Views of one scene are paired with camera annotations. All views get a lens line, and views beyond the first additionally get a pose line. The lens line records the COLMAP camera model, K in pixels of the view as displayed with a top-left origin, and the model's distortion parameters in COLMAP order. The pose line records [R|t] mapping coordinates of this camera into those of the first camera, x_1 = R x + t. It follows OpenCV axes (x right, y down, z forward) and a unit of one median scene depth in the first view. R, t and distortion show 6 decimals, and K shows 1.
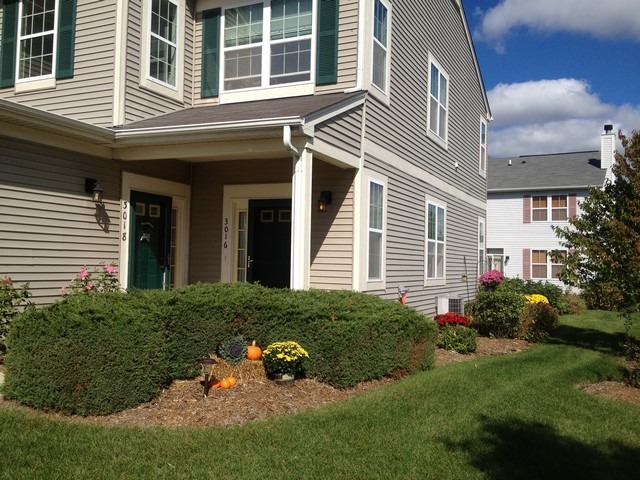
lens RADIAL K [[604.3, 0, 319.3], [0, 604.3, 239.3], [0, 0, 1]] dist [0.072911, 0.000000]
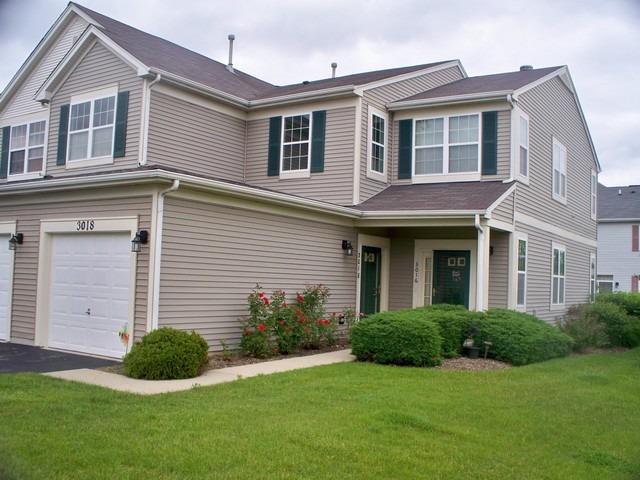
lens RADIAL K [[667.1, 0, 320.4], [0, 667.1, 266.2], [0, 0, 1]] dist [-0.137376, 0.000000]
pose [[0.990751, 0.008652, -0.135415, -0.169690], [-0.006664, 0.999863, 0.015130, -0.048580], [0.135528, -0.014087, 0.990673, -0.638383]]
